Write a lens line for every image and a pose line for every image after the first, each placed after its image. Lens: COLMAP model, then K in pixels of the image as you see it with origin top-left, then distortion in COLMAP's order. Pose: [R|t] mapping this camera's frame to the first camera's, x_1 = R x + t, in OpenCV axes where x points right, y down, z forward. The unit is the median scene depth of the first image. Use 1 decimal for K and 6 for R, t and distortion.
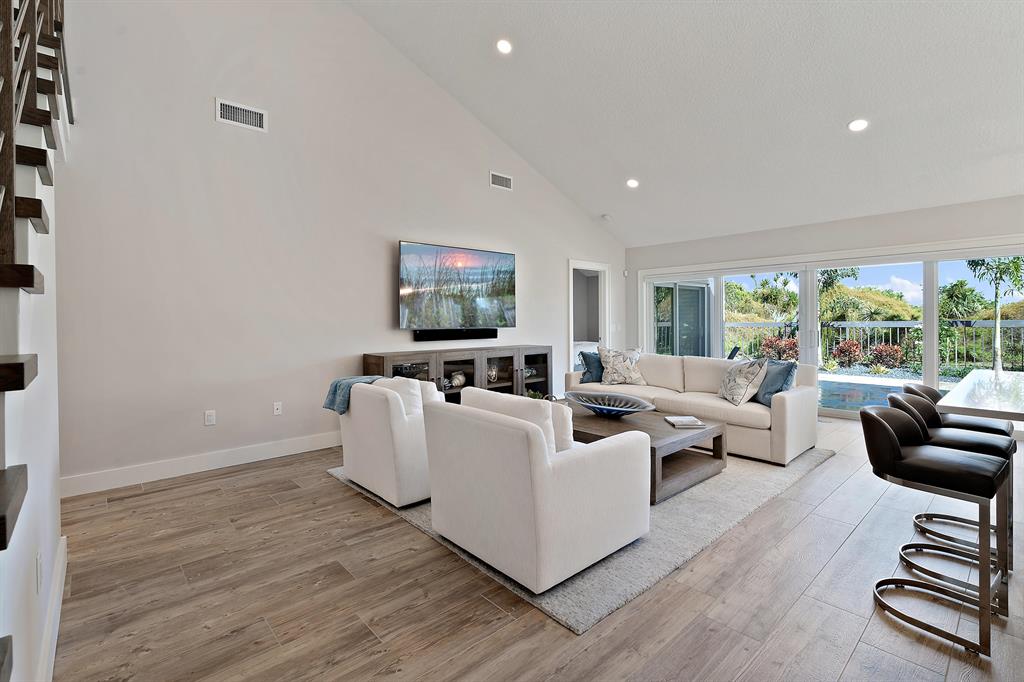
lens RADIAL K [[460.7, 0, 519.0], [0, 460.7, 318.9], [0, 0, 1]] dist [-0.003317, 0.002818]
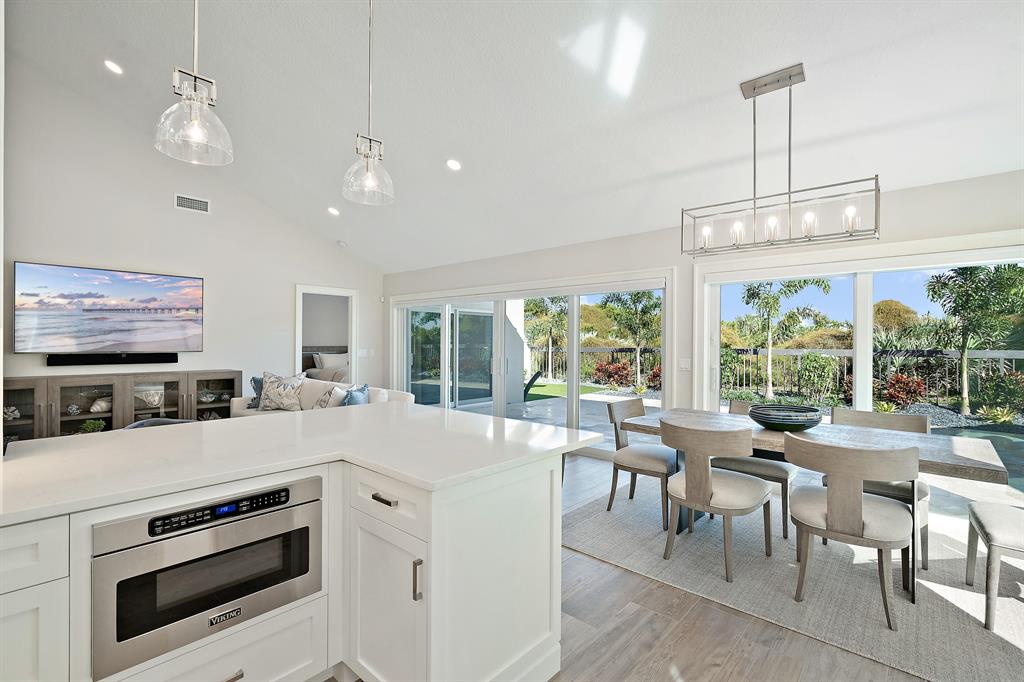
lens RADIAL K [[460.7, 0, 507.6], [0, 460.7, 341.4], [0, 0, 1]] dist [-0.003317, 0.002818]
pose [[0.995215, 0.012525, 0.096898, 0.631394], [-0.012762, 0.999917, 0.001827, -0.017091], [-0.096867, -0.003055, 0.995293, -0.056134]]
